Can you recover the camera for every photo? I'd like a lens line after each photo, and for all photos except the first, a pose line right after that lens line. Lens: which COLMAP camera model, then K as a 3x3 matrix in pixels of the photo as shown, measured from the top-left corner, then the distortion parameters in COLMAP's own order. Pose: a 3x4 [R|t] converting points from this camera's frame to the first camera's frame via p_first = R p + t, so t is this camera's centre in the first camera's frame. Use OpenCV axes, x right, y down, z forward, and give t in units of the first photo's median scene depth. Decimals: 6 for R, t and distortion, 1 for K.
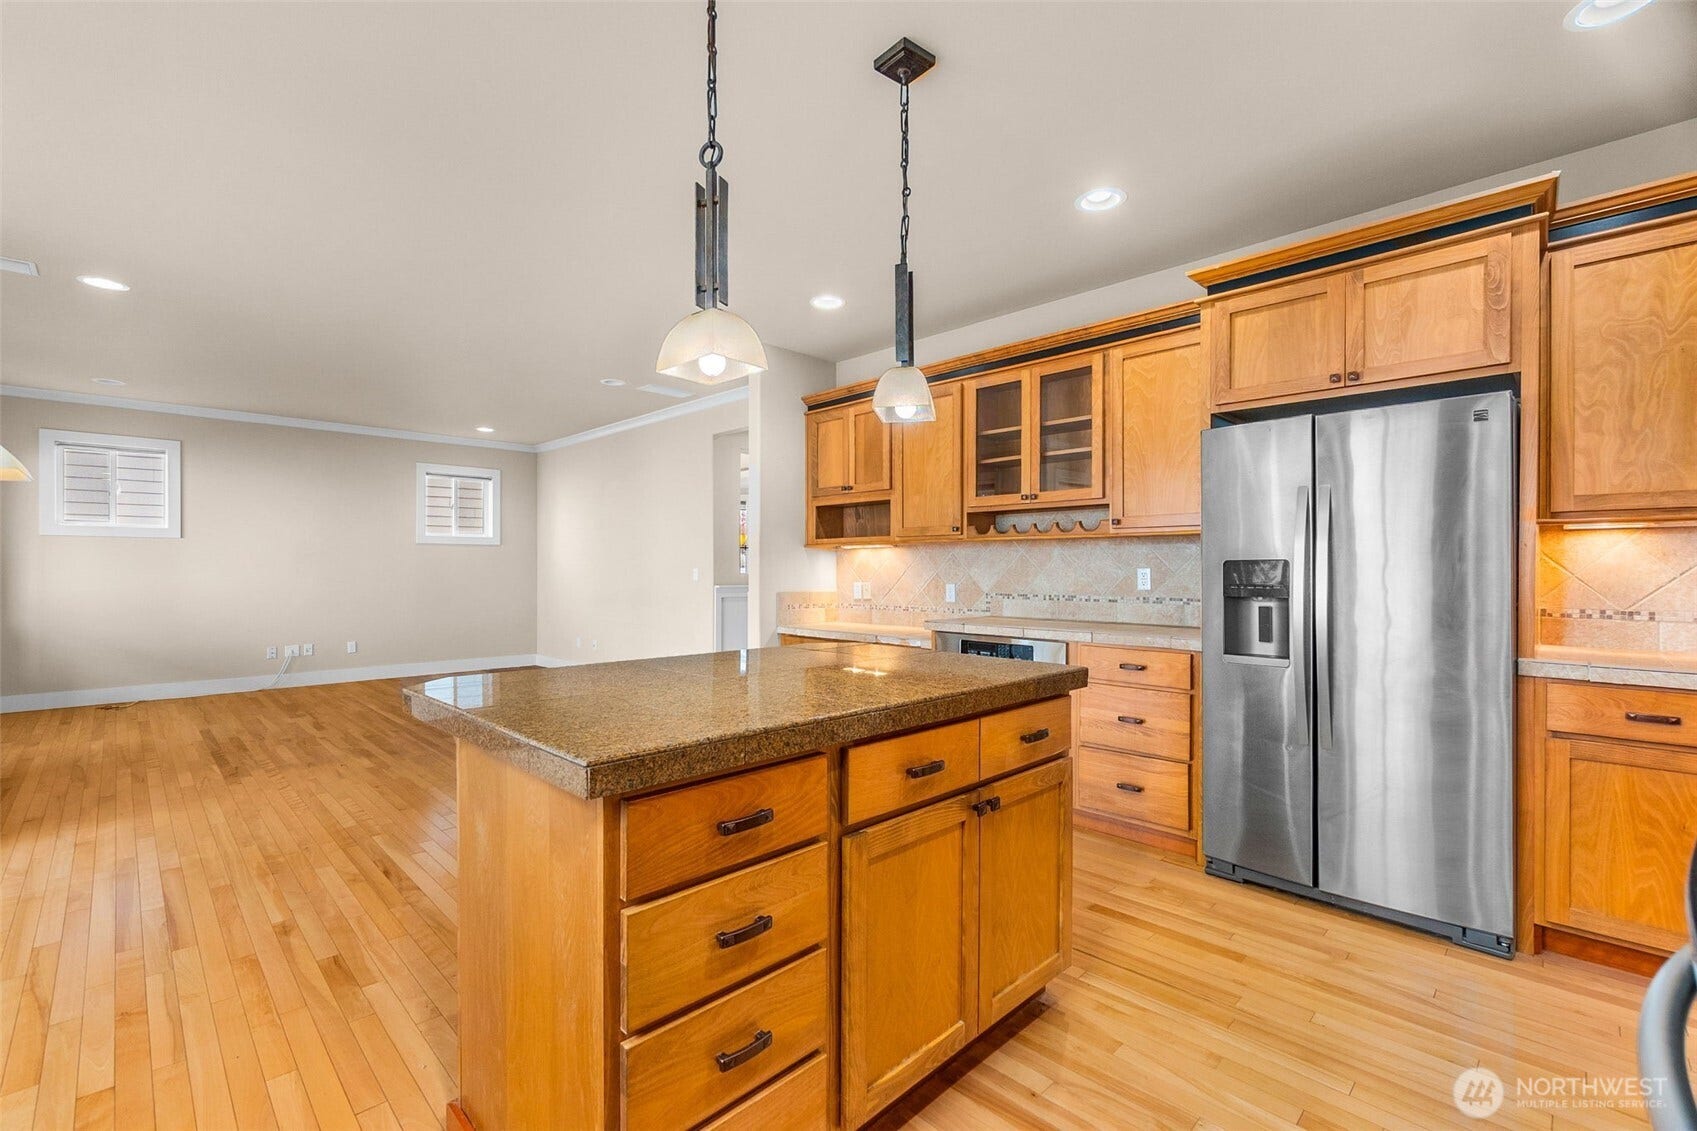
lens RADIAL K [[735.5, 0, 833.4], [0, 735.5, 568.5], [0, 0, 1]] dist [-0.003473, 0.002254]
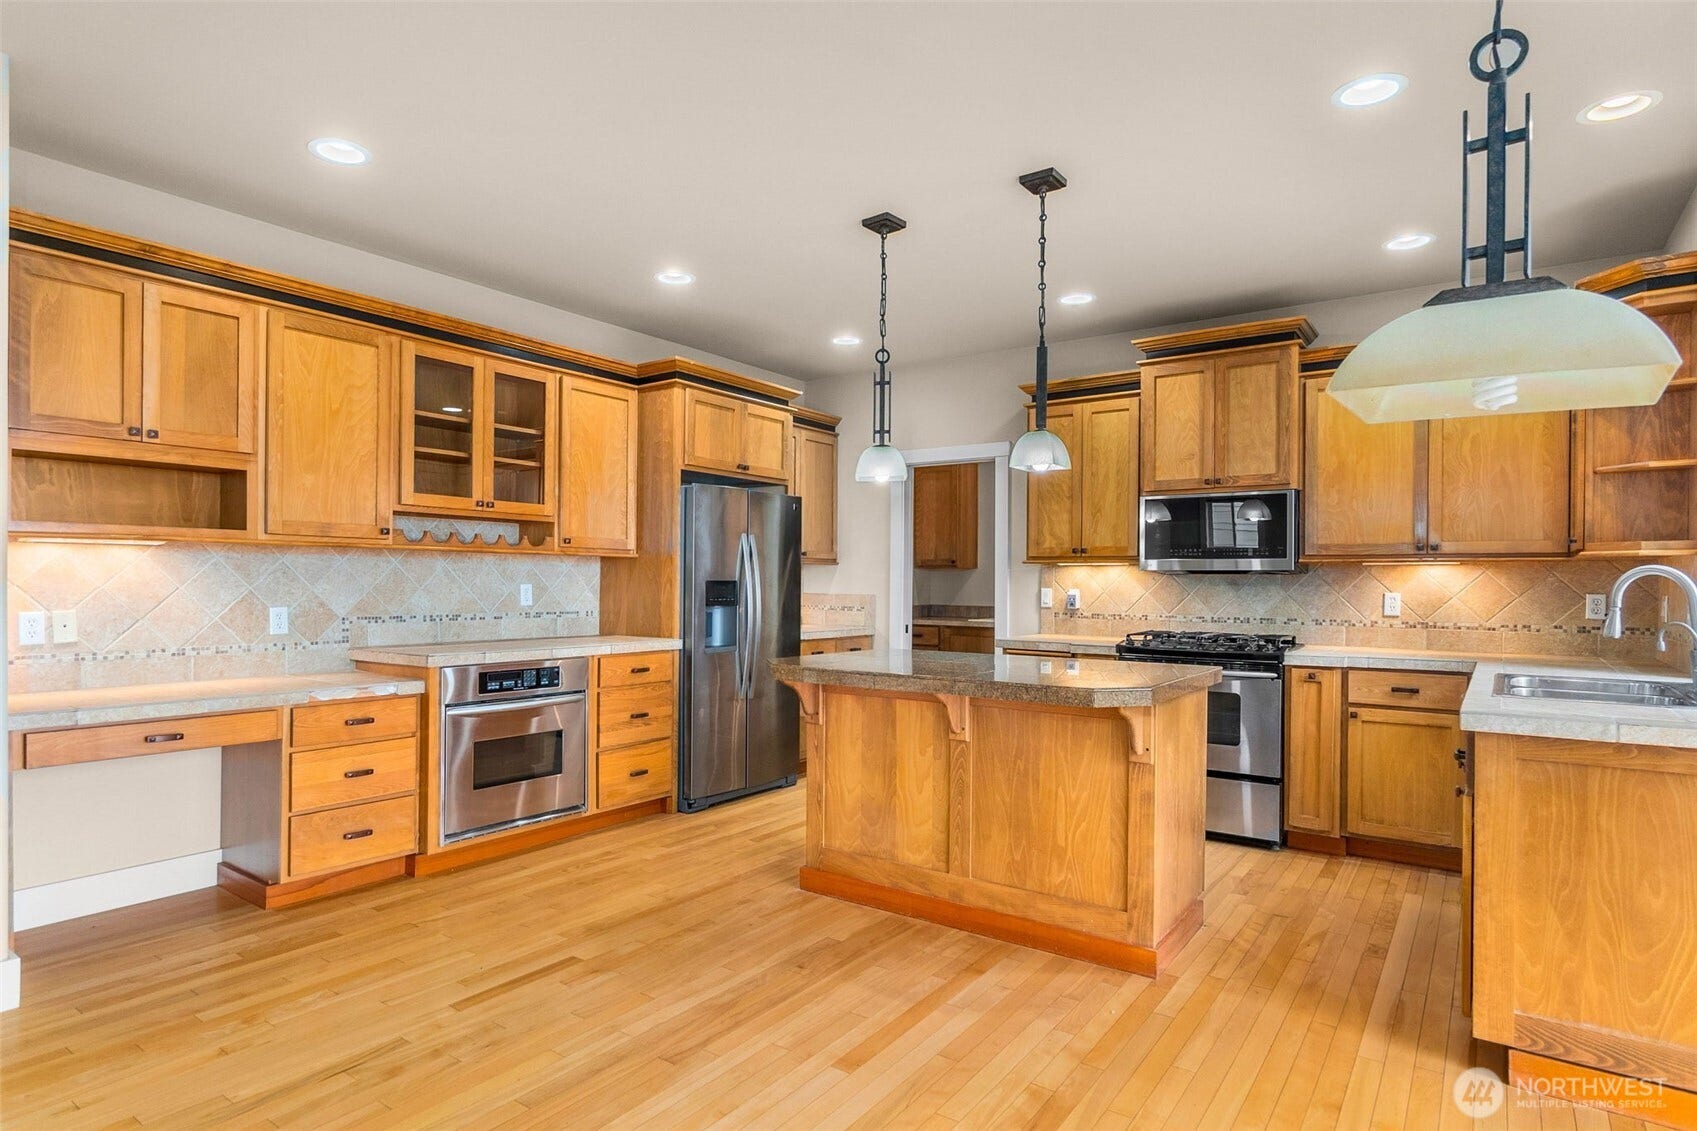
lens RADIAL K [[937.2, 0, 812.5], [0, 937.2, 579.1], [0, 0, 1]] dist [0.000217, 0.001027]
pose [[-0.162453, -0.000392, 0.986716, -0.866373], [-0.009707, 0.999952, -0.001200, -0.009076], [-0.986669, -0.009773, -0.162449, 0.757311]]
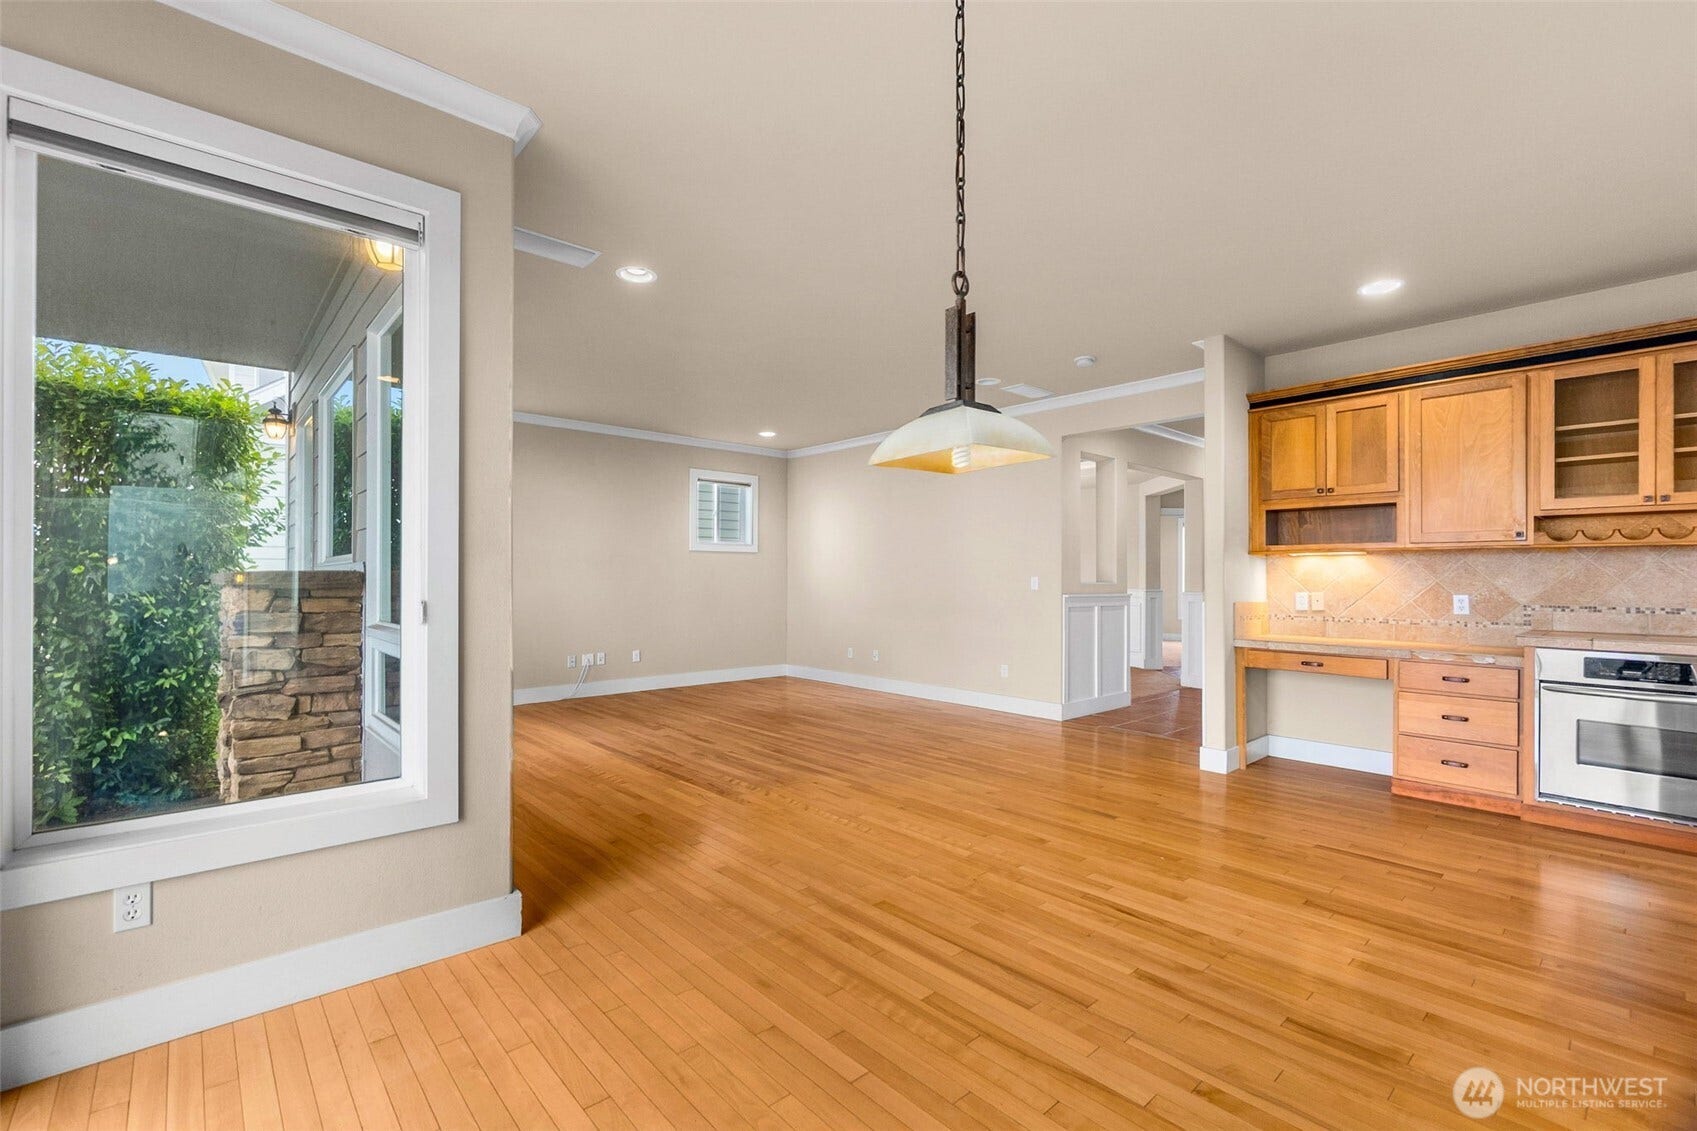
lens RADIAL K [[735.5, 0, 840.1], [0, 735.5, 577.7], [0, 0, 1]] dist [-0.003473, 0.002254]
pose [[0.999053, 0.002878, -0.043417, -0.658220], [-0.002849, 0.999996, 0.000735, 0.001616], [0.043419, -0.000611, 0.999057, 0.058395]]
